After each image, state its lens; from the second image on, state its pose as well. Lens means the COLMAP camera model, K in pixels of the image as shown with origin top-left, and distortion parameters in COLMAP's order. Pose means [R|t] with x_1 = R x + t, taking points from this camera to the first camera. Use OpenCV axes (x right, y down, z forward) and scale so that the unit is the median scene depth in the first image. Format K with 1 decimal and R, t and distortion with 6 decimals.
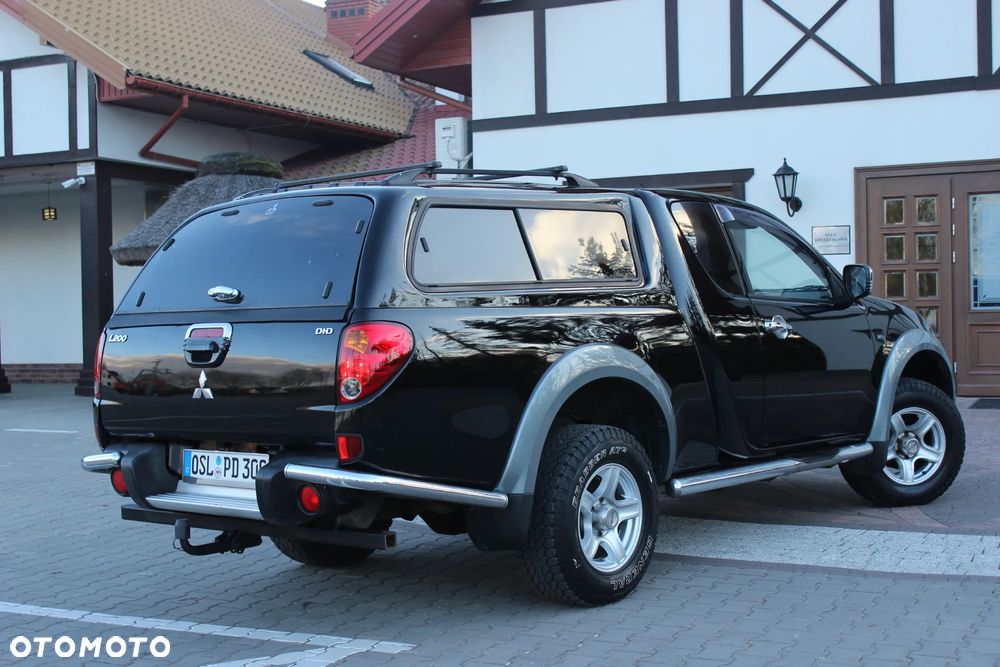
lens RADIAL K [[1420.1, 0, 505.0], [0, 1420.1, 332.2], [0, 0, 1]] dist [-0.047003, 0.000000]
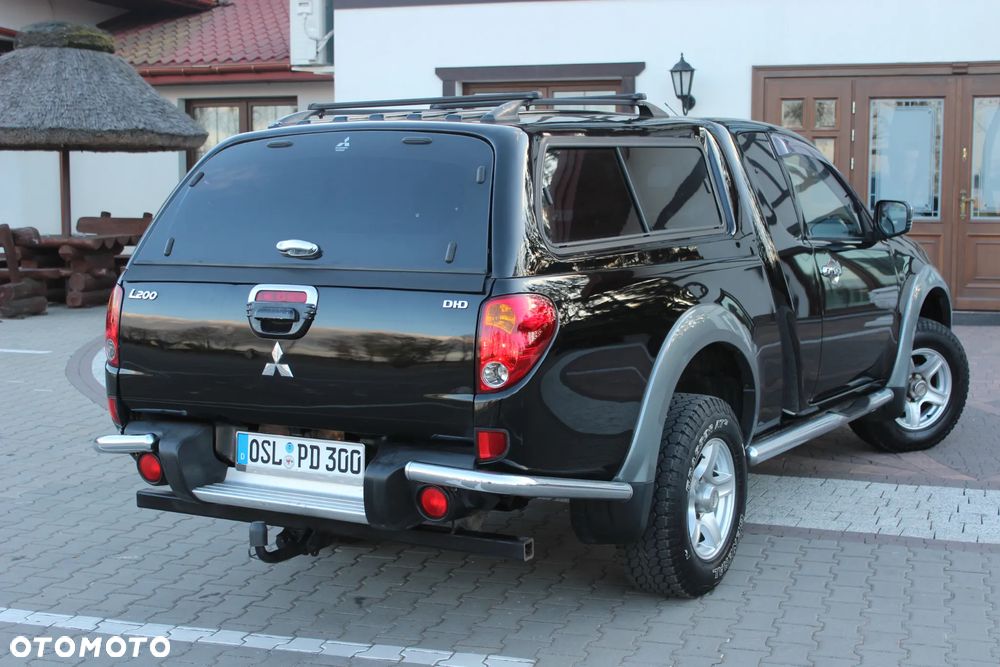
lens RADIAL K [[1420.1, 0, 503.7], [0, 1420.1, 336.5], [0, 0, 1]] dist [-0.047003, 0.000000]
pose [[0.985889, 0.001549, 0.167391, -0.195505], [-0.017562, 0.995396, 0.094222, -0.049933], [-0.166474, -0.095832, 0.981378, 0.147522]]
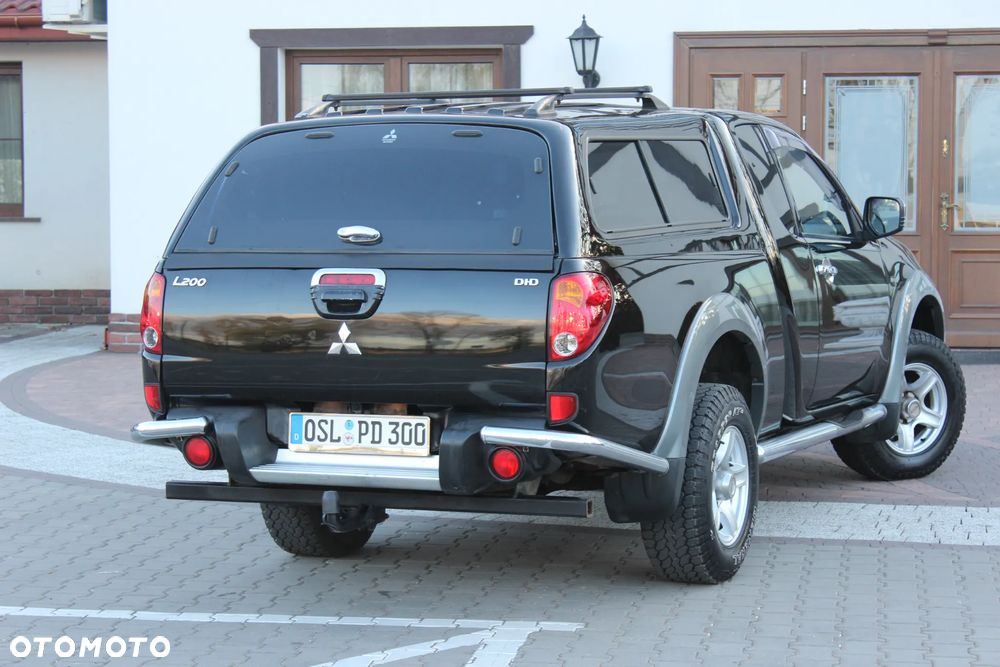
lens RADIAL K [[2423.2, 0, 498.7], [0, 2423.2, 338.6], [0, 0, 1]] dist [0.039803, 0.000000]
pose [[0.953378, 0.003754, 0.301754, -0.507570], [-0.017654, 0.998904, 0.043349, -0.026131], [-0.301260, -0.046655, 0.952400, -0.403525]]
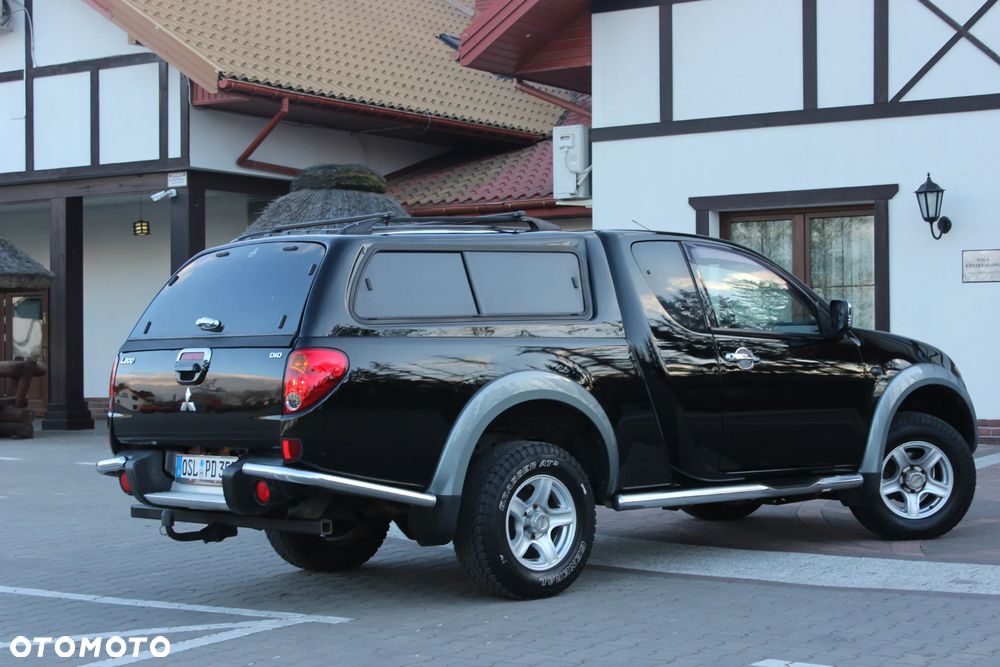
lens RADIAL K [[1898.9, 0, 509.0], [0, 1898.9, 335.8], [0, 0, 1]] dist [0.009890, 0.000000]
pose [[0.990021, 0.009702, -0.140587, 0.248873], [-0.012363, 0.999760, -0.018065, 0.008000], [0.140378, 0.019623, 0.989903, -0.491979]]
